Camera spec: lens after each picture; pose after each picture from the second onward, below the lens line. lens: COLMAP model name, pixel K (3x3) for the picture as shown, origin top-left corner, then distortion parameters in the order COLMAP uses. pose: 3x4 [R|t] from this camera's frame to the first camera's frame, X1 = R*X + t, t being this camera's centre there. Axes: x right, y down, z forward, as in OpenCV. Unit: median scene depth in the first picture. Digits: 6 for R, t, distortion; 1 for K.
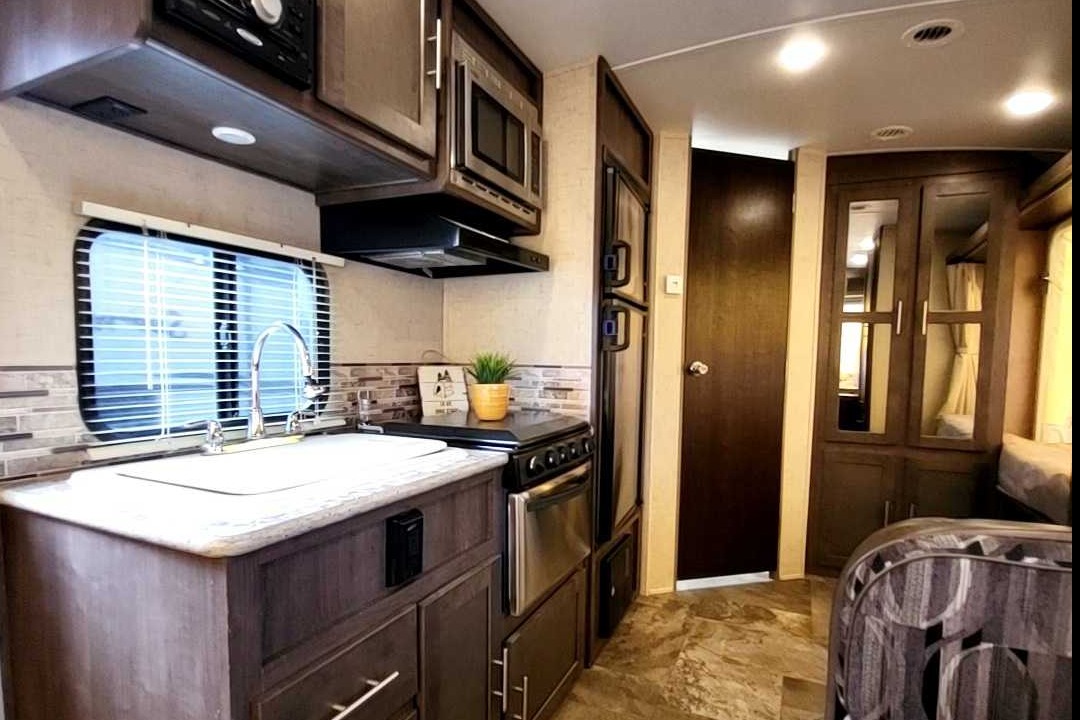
lens RADIAL K [[569.2, 0, 539.2], [0, 569.2, 396.4], [0, 0, 1]] dist [-0.021990, 0.000325]
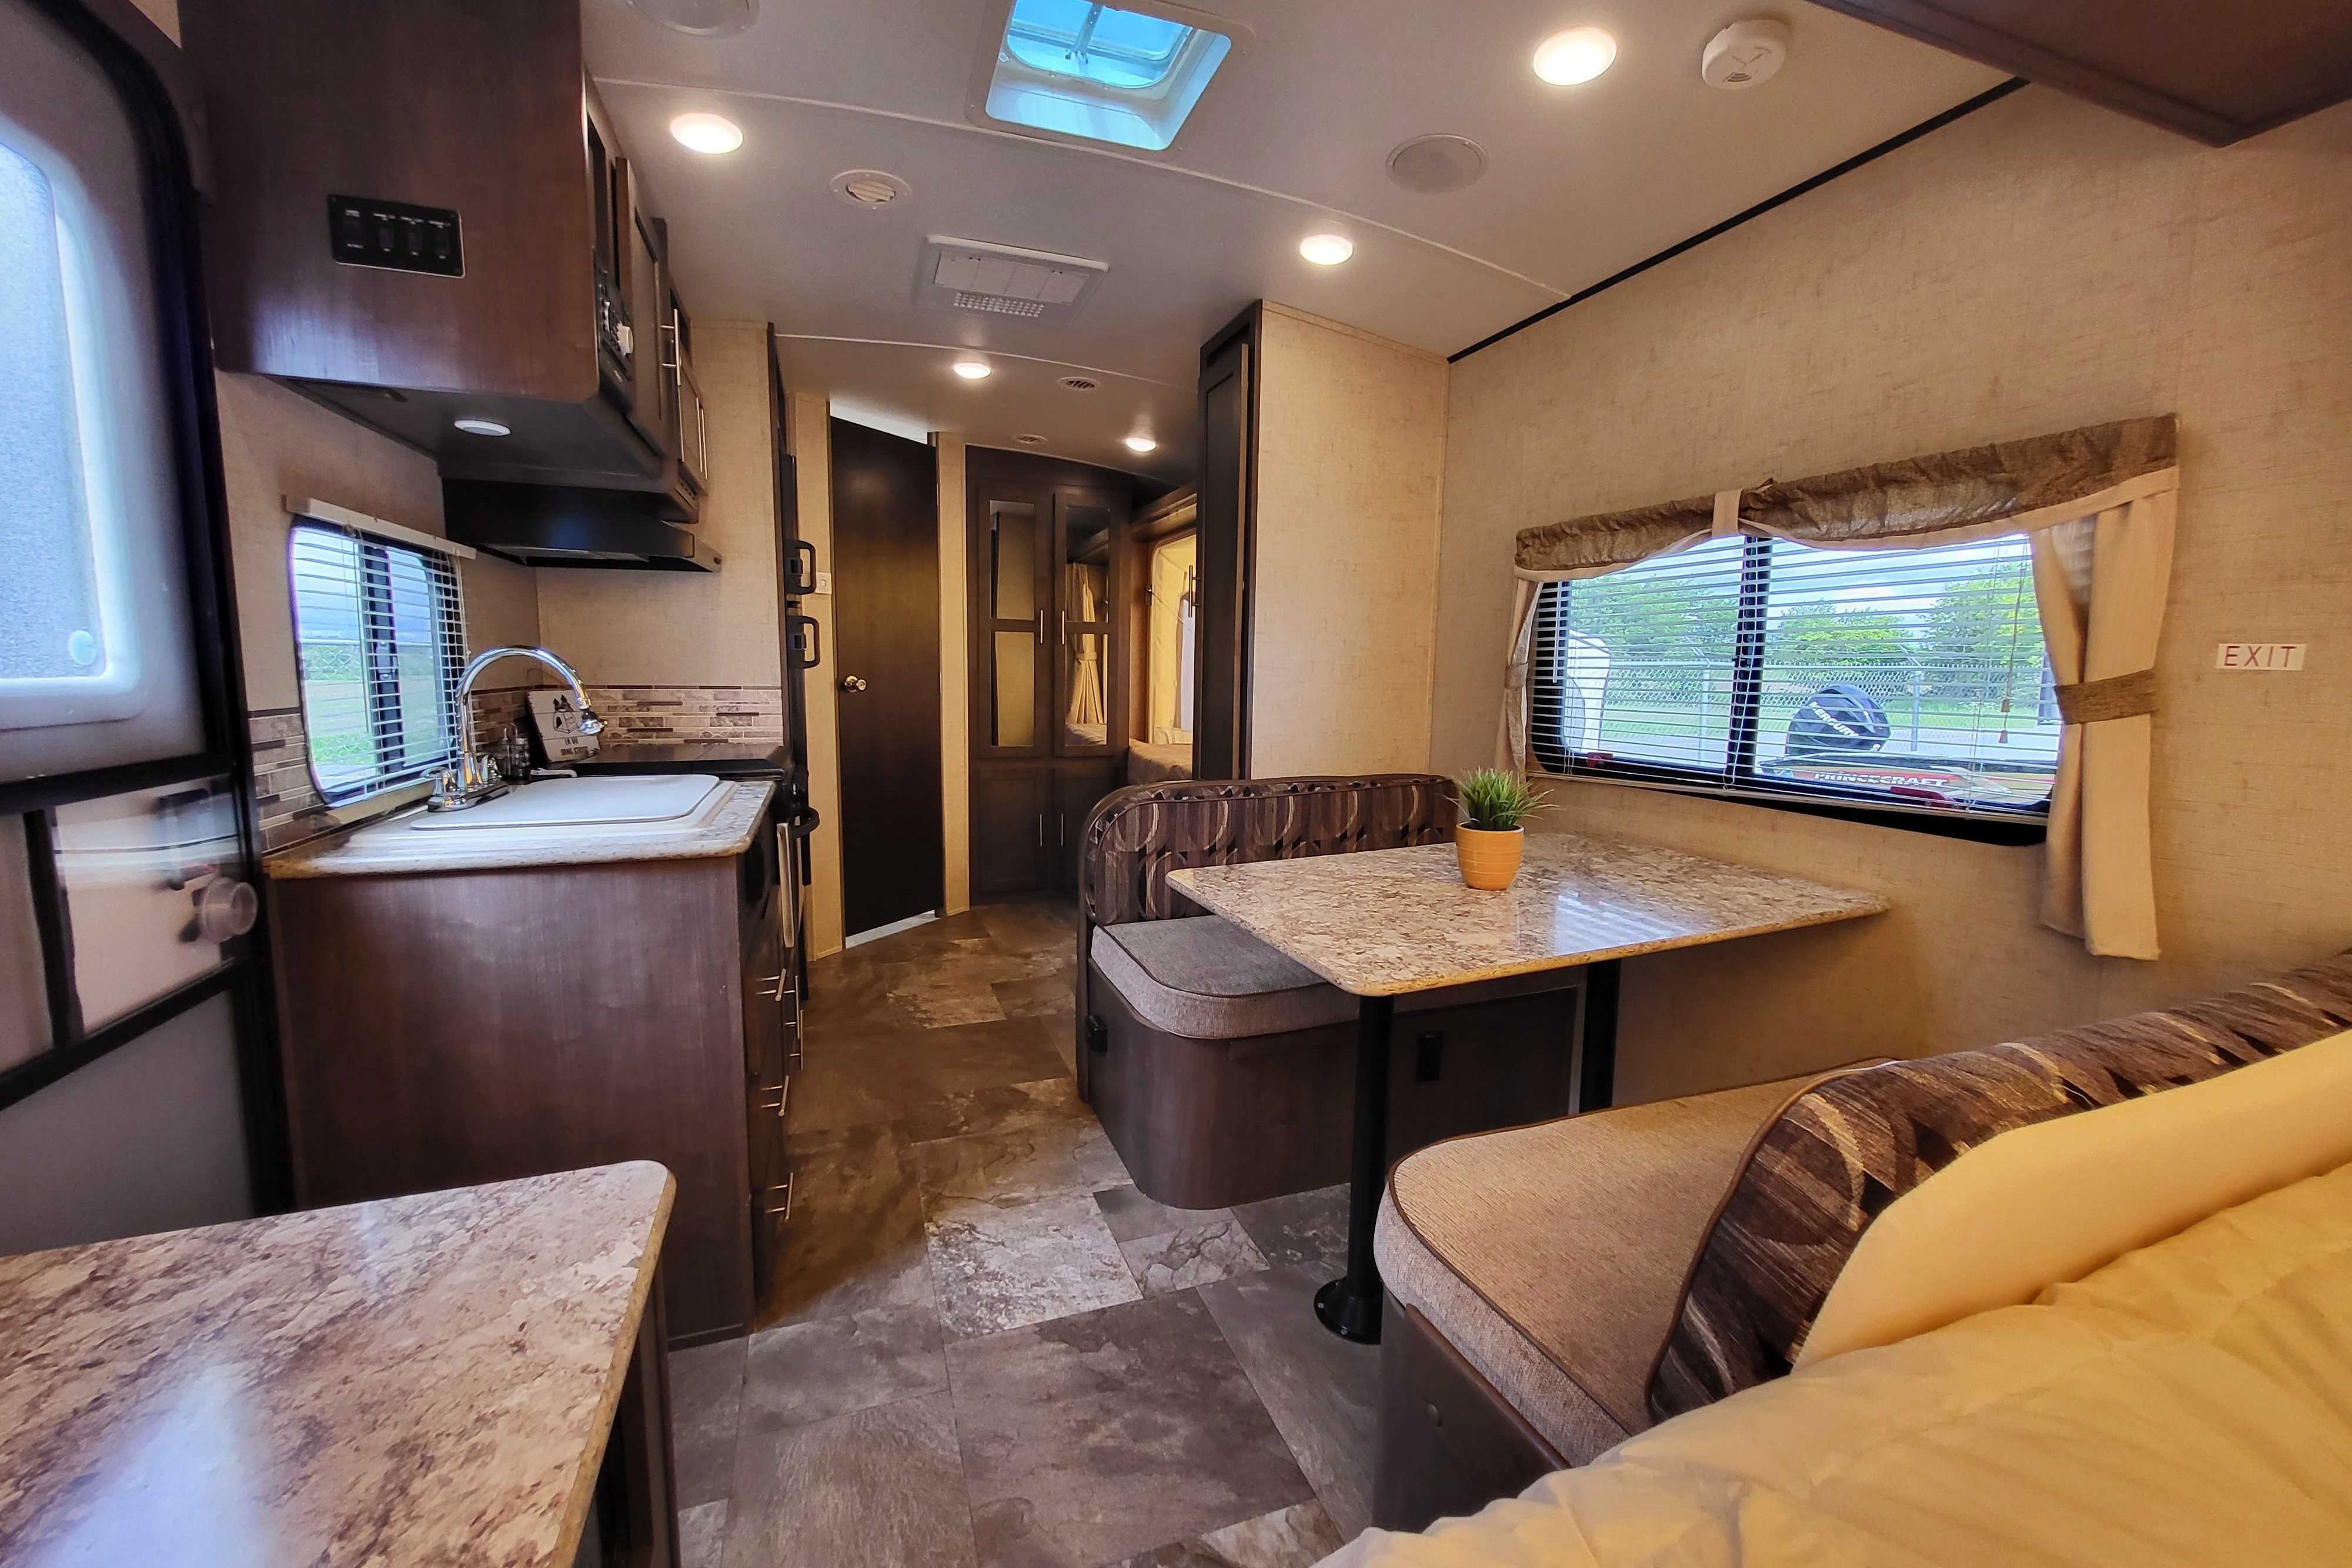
lens RADIAL K [[915.0, 0, 1167.8], [0, 915.0, 771.0], [0, 0, 1]] dist [0.000346, 0.000045]
pose [[0.709460, -0.089366, 0.699056, -0.692303], [0.048634, 0.995771, 0.077940, -0.005668], [-0.703065, -0.021297, 0.710806, -0.593555]]
